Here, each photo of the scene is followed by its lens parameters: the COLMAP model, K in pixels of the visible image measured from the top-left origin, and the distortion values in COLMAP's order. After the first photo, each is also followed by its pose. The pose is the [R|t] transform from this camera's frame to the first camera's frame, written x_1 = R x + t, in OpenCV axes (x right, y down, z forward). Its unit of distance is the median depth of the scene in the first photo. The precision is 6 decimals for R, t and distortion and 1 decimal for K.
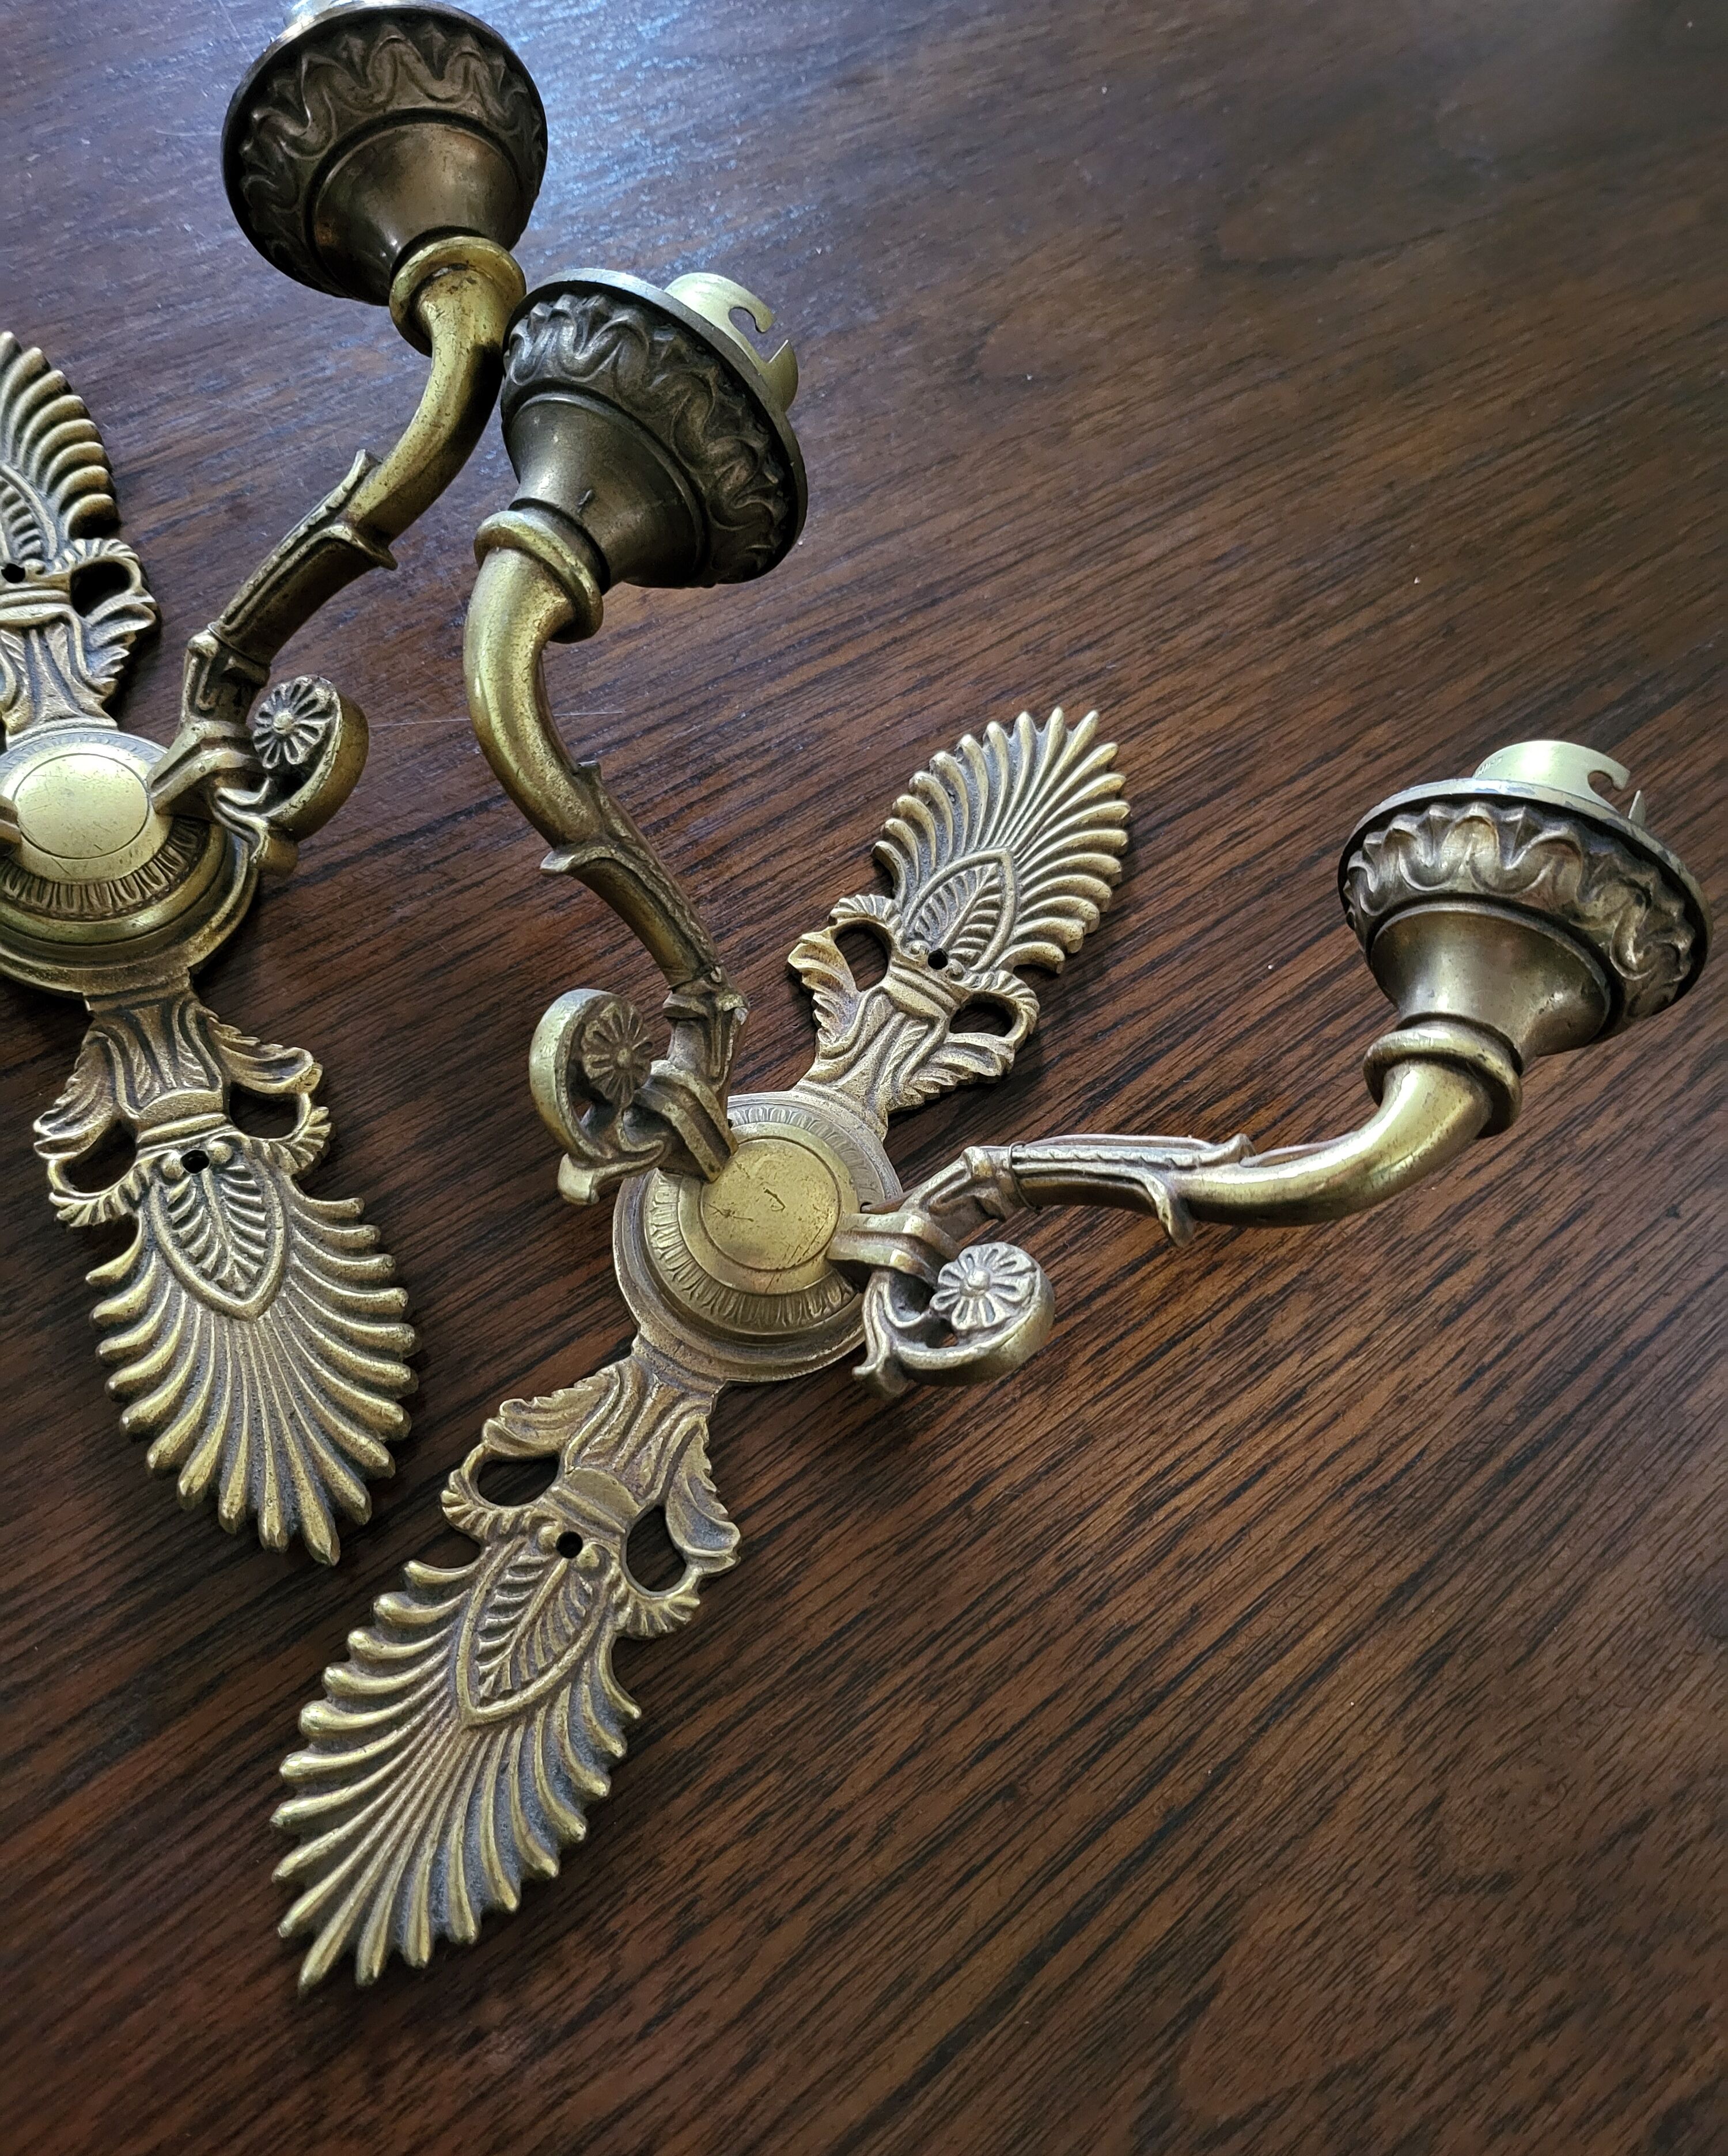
lens RADIAL K [[1670.1, 0, 876.8], [0, 1670.1, 1077.7], [0, 0, 1]] dist [0.034622, -0.065442]
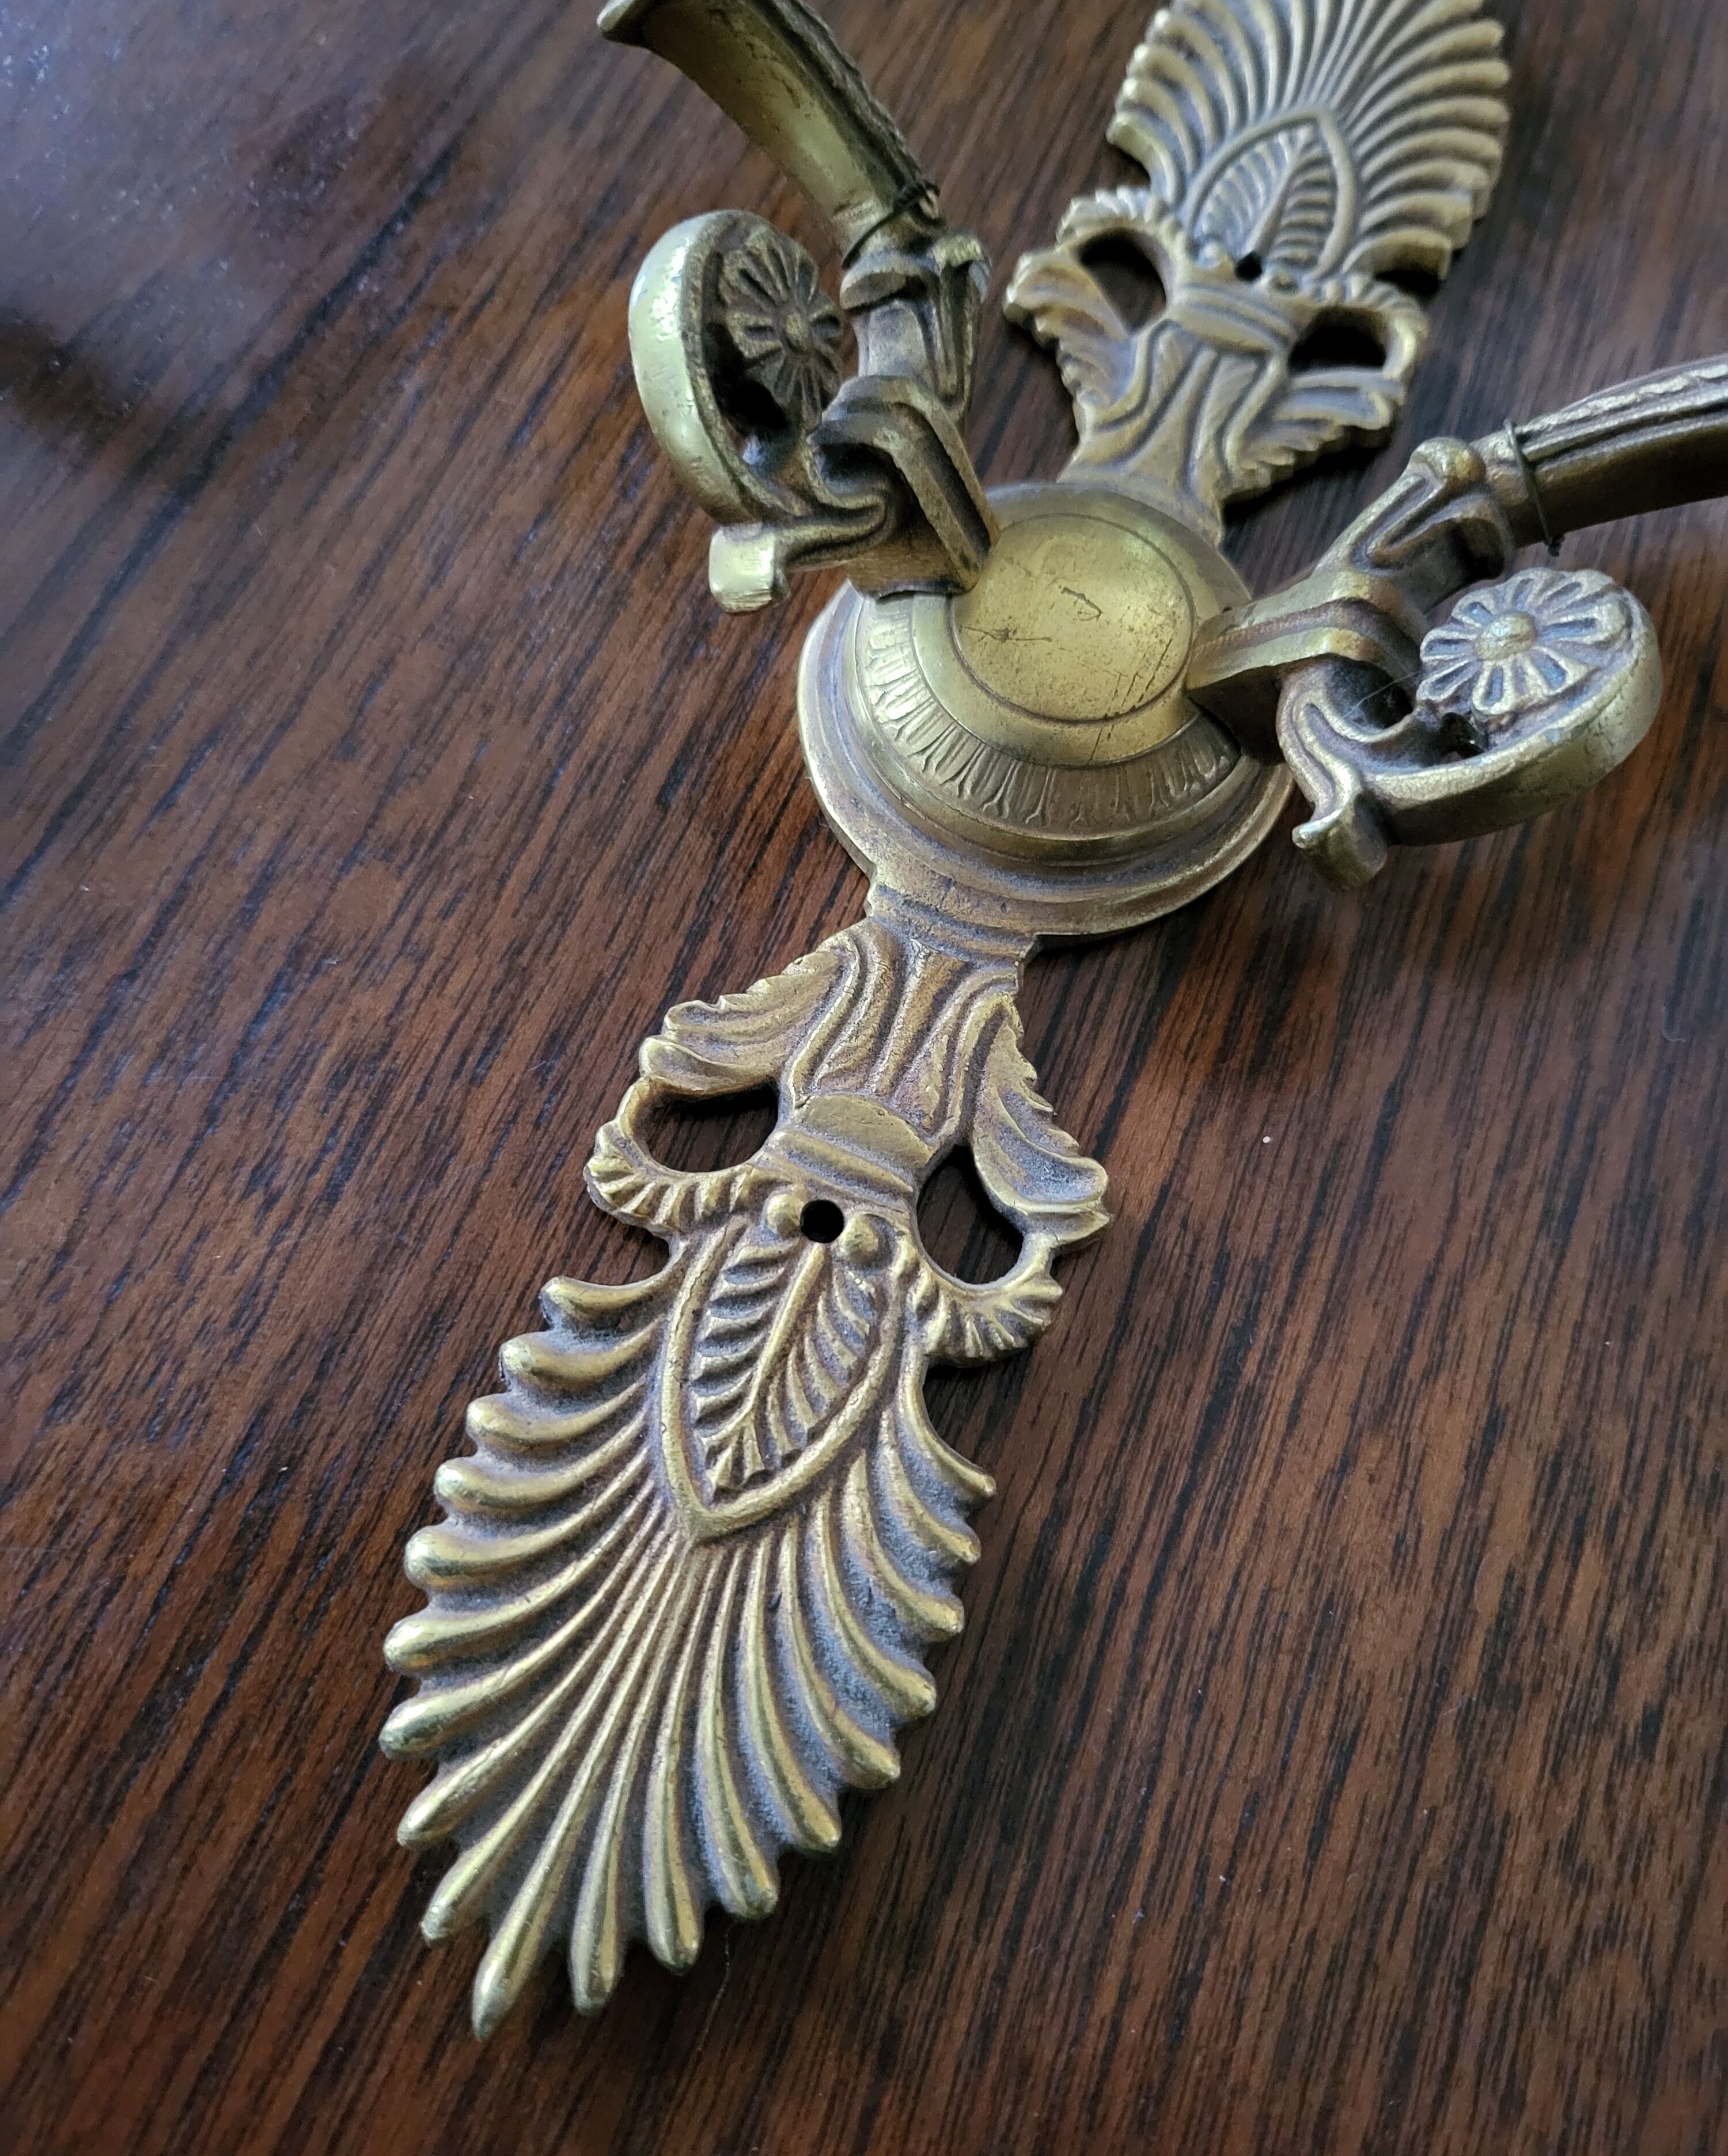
lens RADIAL K [[1712.4, 0, 864.0], [0, 1712.4, 1078.0], [0, 0, 1]] dist [0.008046, -0.053974]
pose [[0.989432, -0.133761, -0.055960, -0.127065], [0.137378, 0.988267, 0.066747, 0.189189], [0.046375, -0.073730, 0.996199, 0.411631]]
